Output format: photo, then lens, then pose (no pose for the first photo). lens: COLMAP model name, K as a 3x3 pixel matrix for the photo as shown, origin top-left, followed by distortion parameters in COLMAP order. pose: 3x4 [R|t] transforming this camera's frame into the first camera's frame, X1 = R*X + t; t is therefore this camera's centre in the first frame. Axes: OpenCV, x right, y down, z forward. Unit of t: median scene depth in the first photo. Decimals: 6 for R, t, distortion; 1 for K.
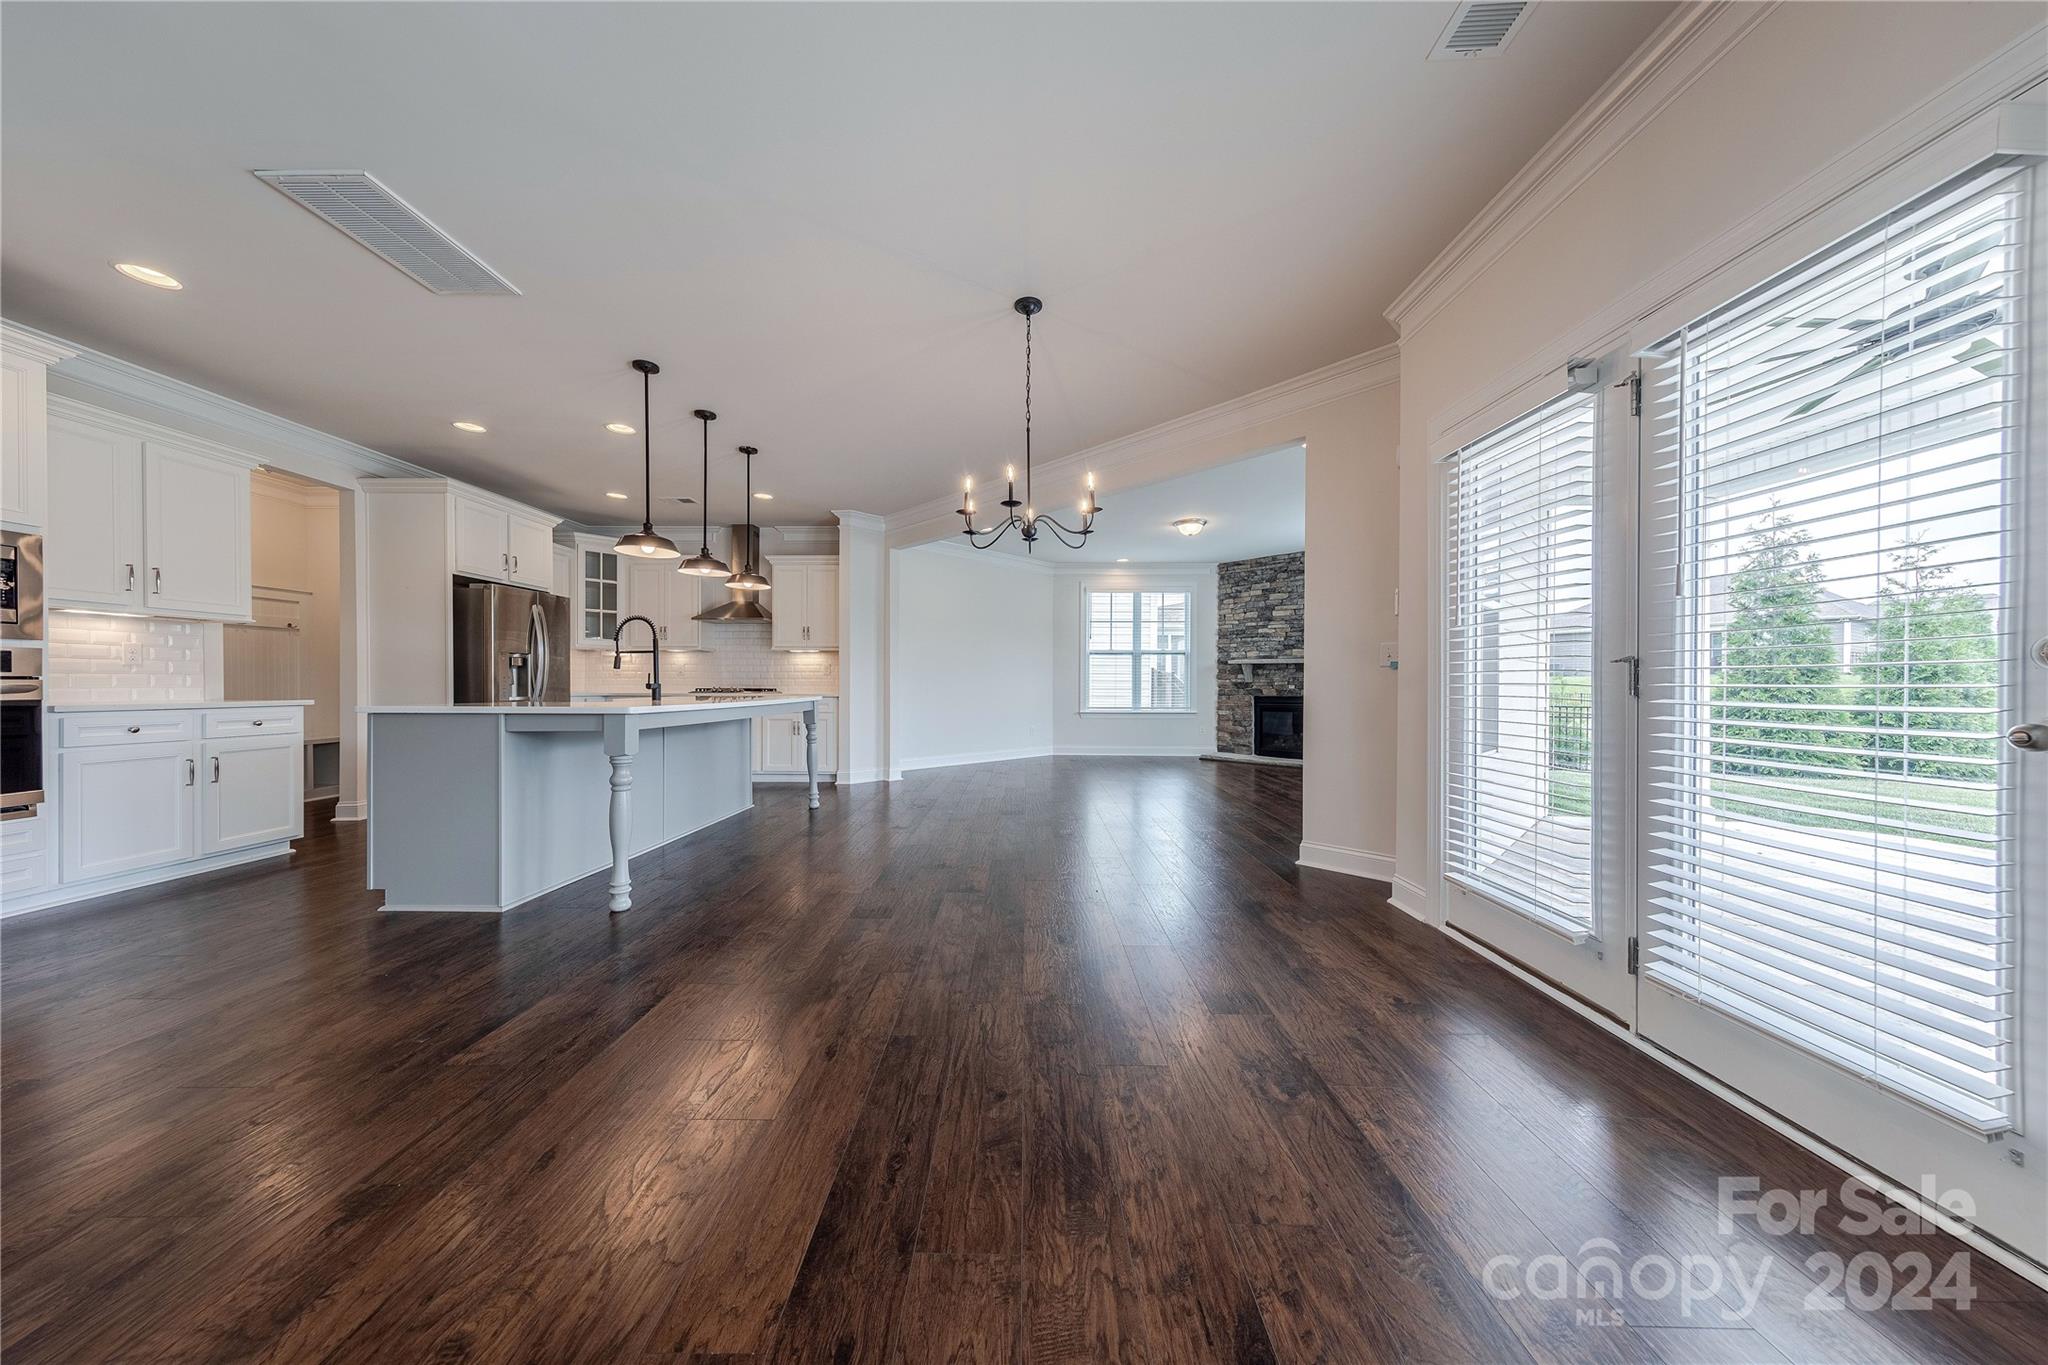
lens RADIAL K [[657.3, 0, 1007.0], [0, 657.3, 684.4], [0, 0, 1]] dist [0.003109, -0.000059]
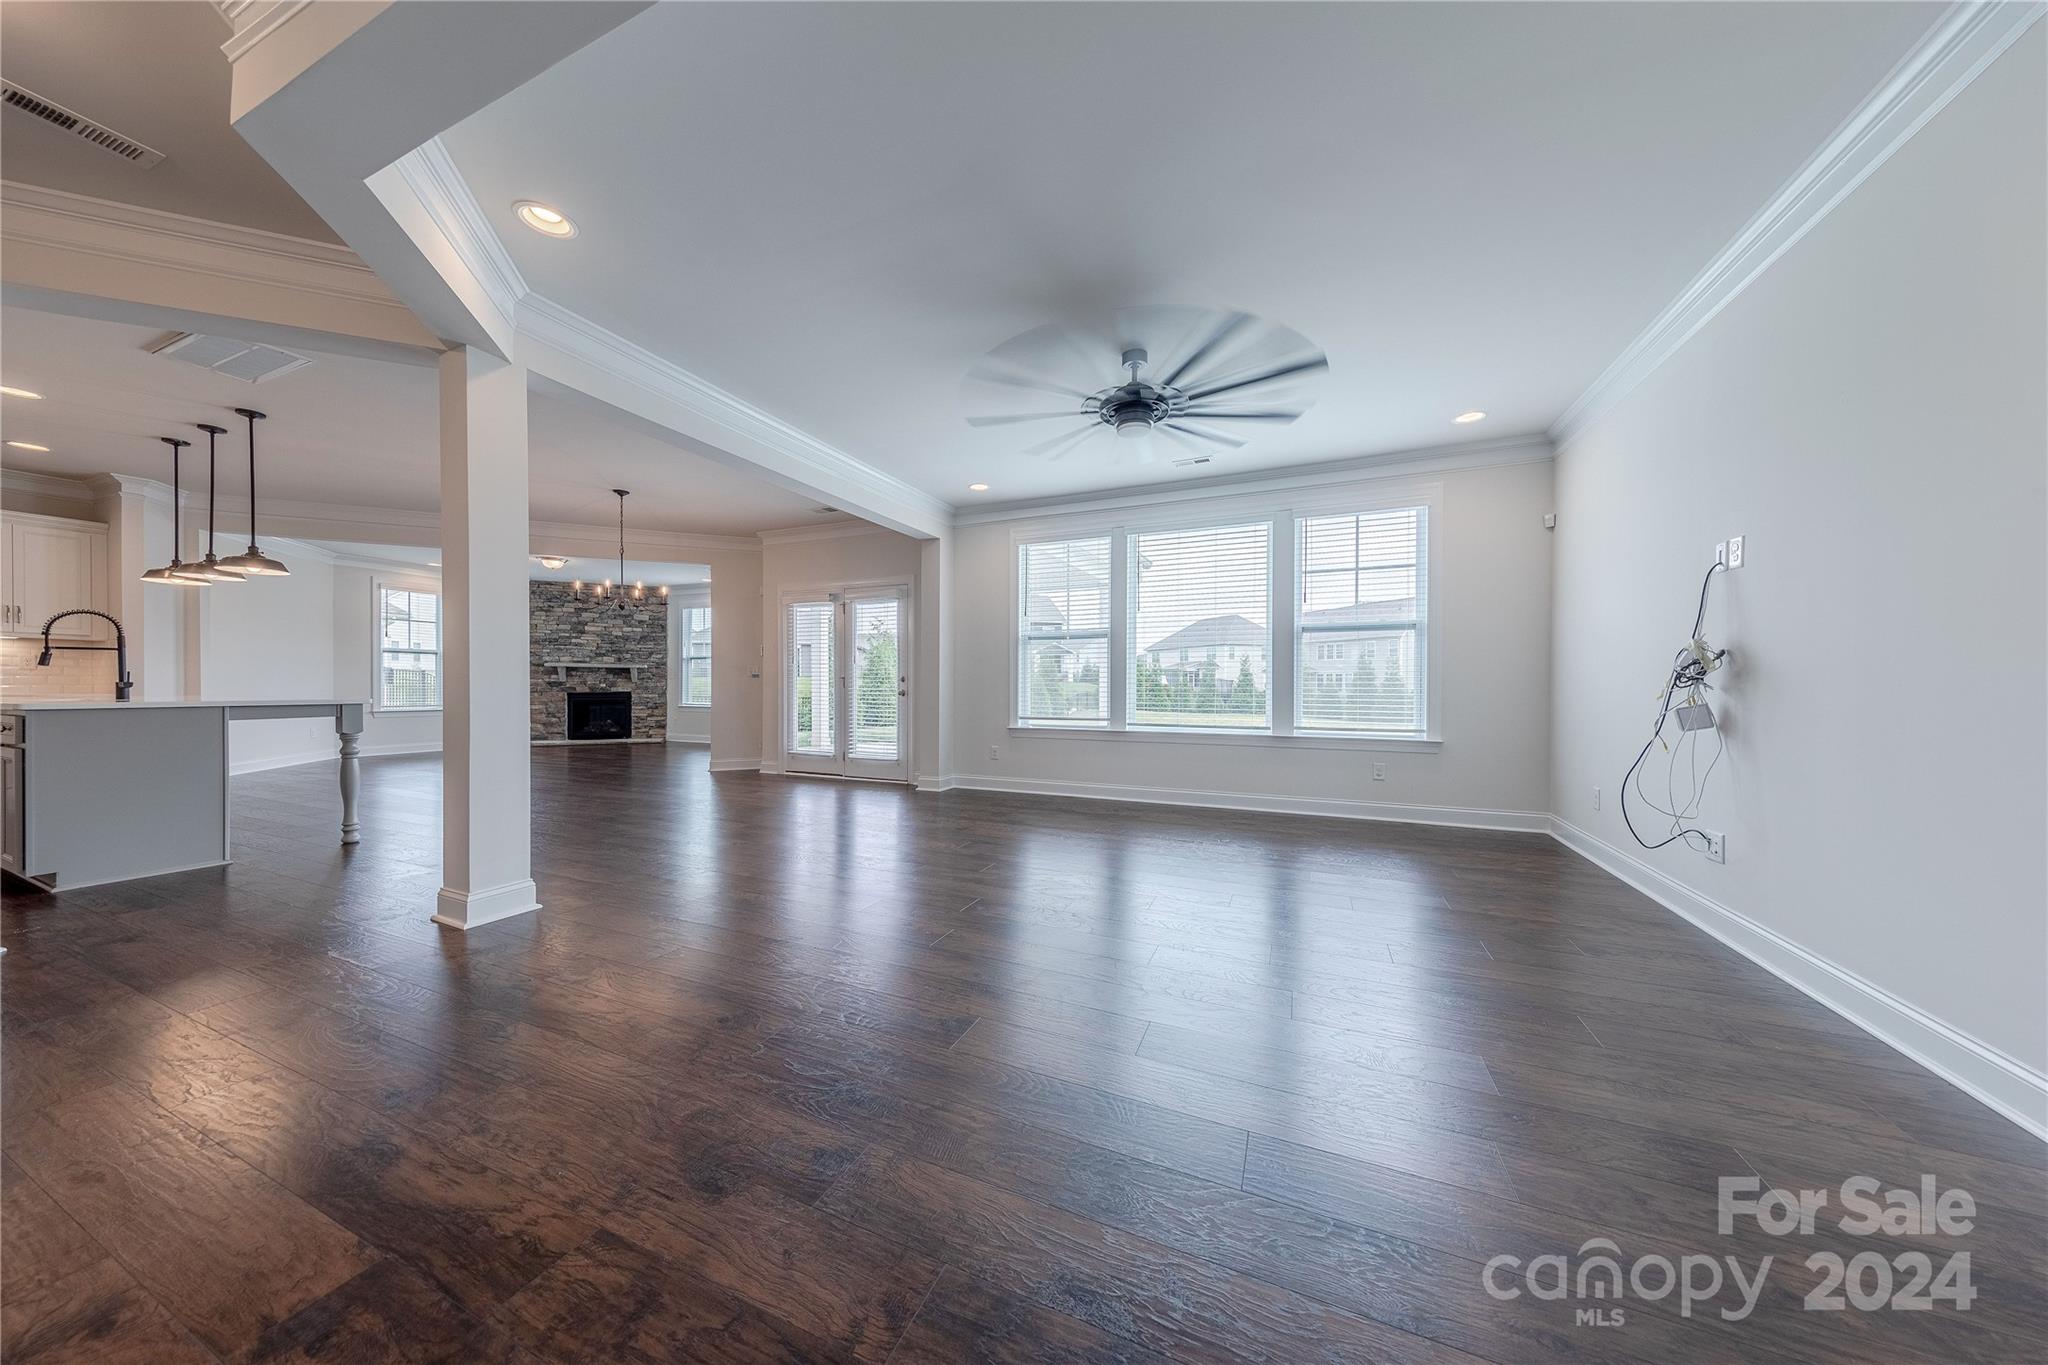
lens RADIAL K [[657.3, 0, 1031.3], [0, 657.3, 693.6], [0, 0, 1]] dist [0.003109, -0.000059]
pose [[0.391463, -0.010867, 0.920130, -0.460925], [-0.004685, 0.999894, 0.013802, -0.001758], [-0.920182, -0.009714, 0.391371, -0.321428]]
